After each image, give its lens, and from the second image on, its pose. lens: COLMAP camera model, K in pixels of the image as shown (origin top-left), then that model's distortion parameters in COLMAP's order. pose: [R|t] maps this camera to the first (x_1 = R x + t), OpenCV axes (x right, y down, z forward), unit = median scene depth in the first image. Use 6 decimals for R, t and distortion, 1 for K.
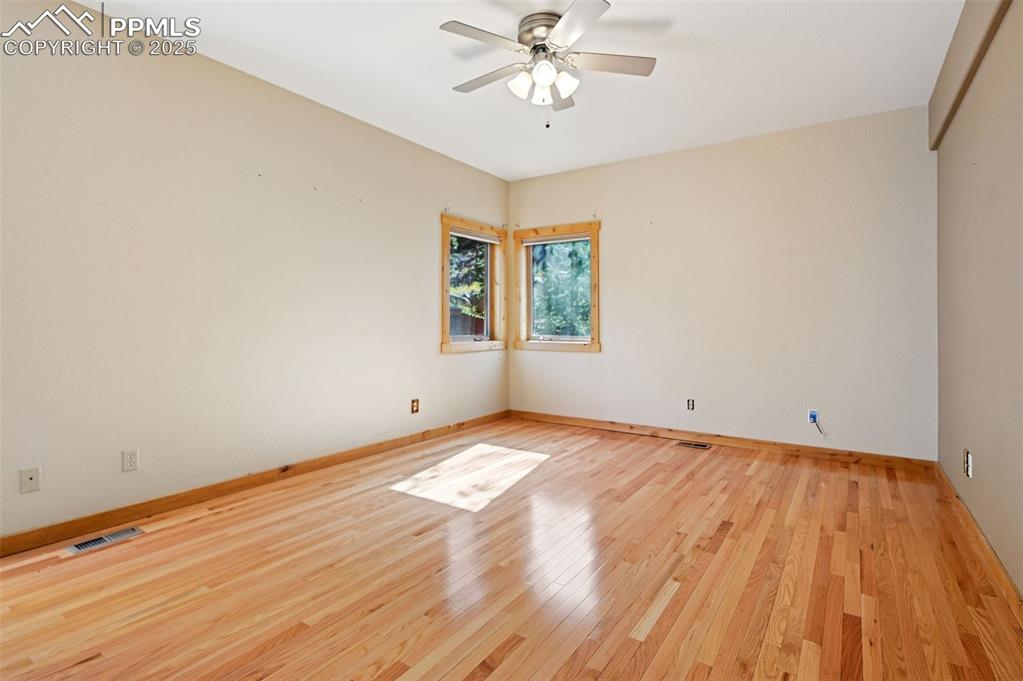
lens RADIAL K [[496.0, 0, 509.2], [0, 496.0, 328.5], [0, 0, 1]] dist [0.001669, 0.000378]
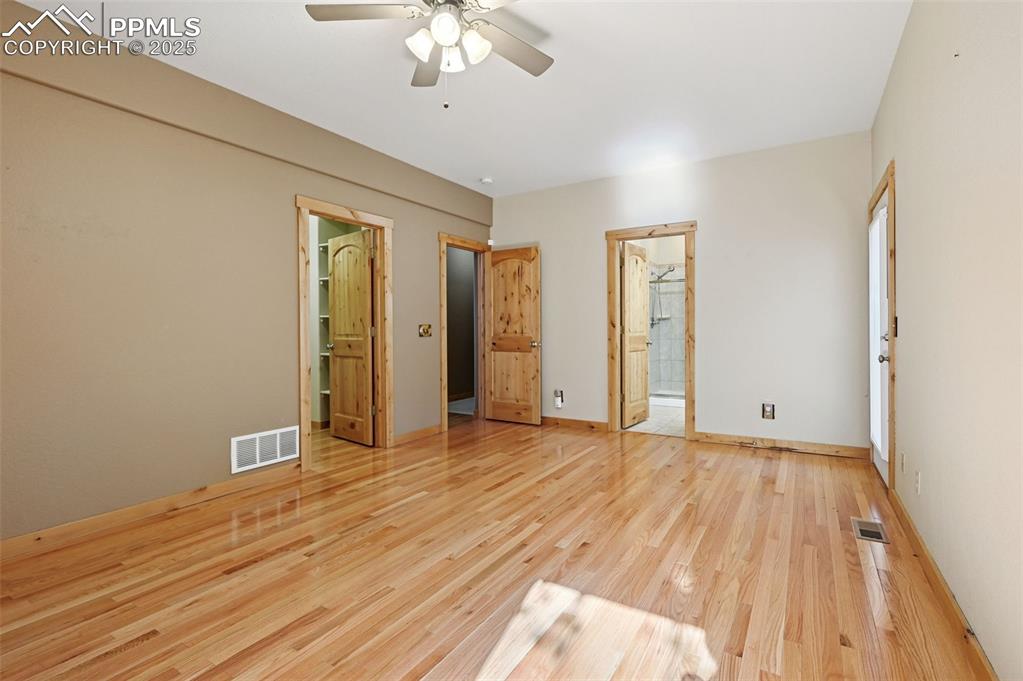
lens RADIAL K [[478.8, 0, 511.5], [0, 478.8, 340.5], [0, 0, 1]] dist [-0.000591, -0.000074]
pose [[-0.998889, 0.005163, -0.046840, 0.003479], [0.003276, 0.999183, 0.040281, -0.024476], [0.047010, 0.040083, -0.998090, 1.706636]]
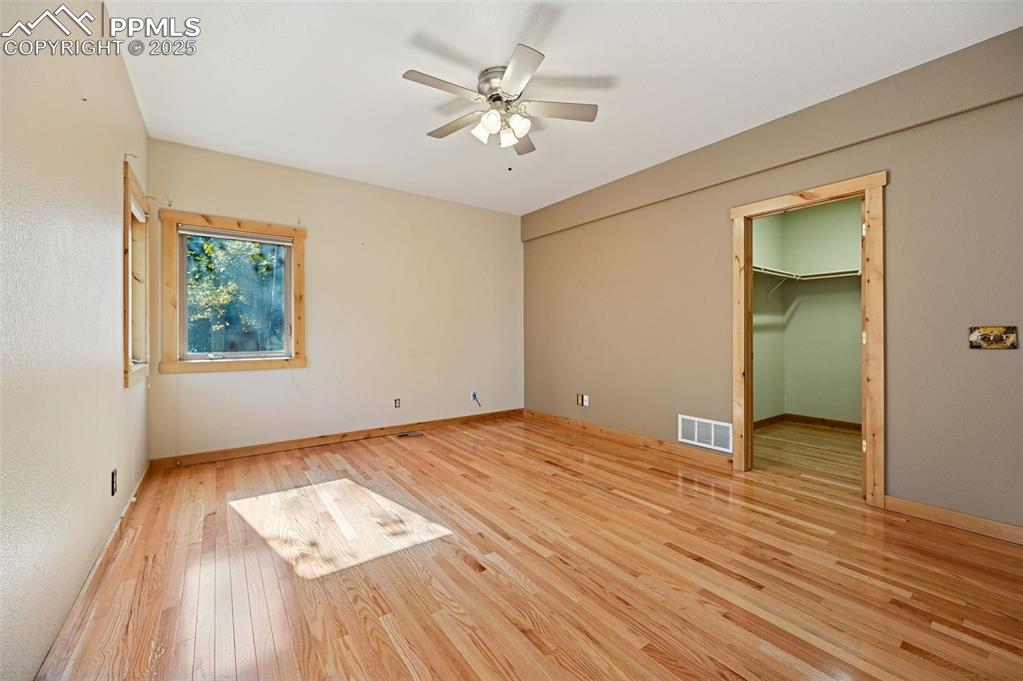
lens RADIAL K [[415.3, 0, 534.6], [0, 415.3, 342.2], [0, 0, 1]] dist [-0.001250, -0.000170]
pose [[0.310619, -0.023447, 0.950245, -0.772731], [0.016905, 0.999674, 0.019140, -0.013280], [-0.950384, 0.010119, 0.310914, 0.590544]]
